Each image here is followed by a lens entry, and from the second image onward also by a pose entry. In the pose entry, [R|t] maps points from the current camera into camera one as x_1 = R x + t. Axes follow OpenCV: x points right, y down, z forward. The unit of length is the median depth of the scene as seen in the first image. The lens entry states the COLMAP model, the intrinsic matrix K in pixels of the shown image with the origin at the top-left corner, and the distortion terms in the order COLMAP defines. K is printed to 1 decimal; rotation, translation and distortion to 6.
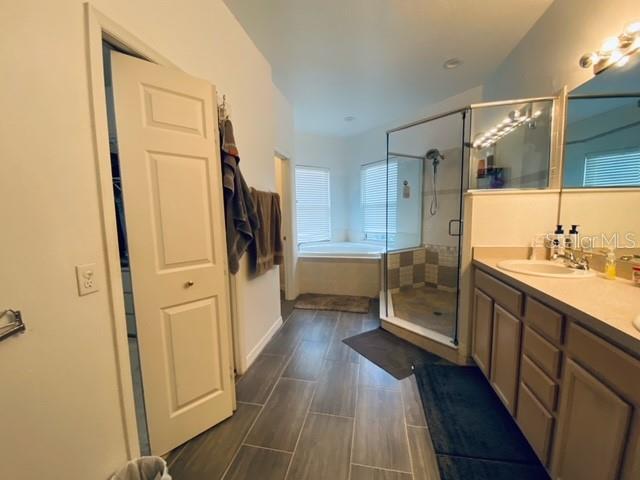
lens RADIAL K [[260.0, 0, 320.7], [0, 260.0, 242.0], [0, 0, 1]] dist [0.024355, -0.022538]
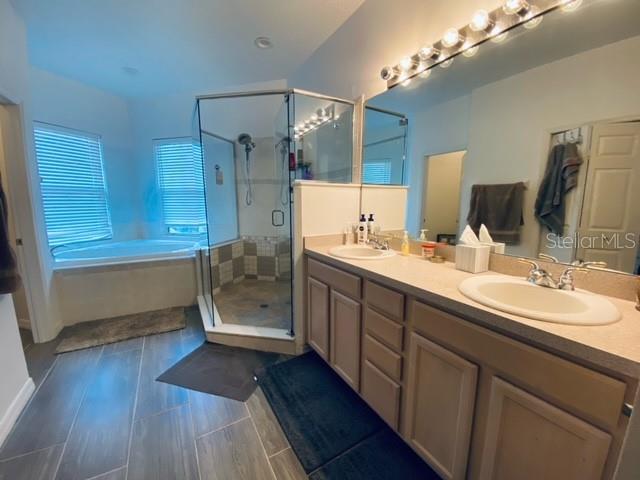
lens RADIAL K [[260.0, 0, 320.7], [0, 260.0, 242.0], [0, 0, 1]] dist [0.024355, -0.022538]
pose [[0.745046, -0.080935, 0.662085, -0.030024], [0.056226, 0.996699, 0.058567, -0.015624], [-0.664639, -0.006409, 0.747137, 0.201357]]
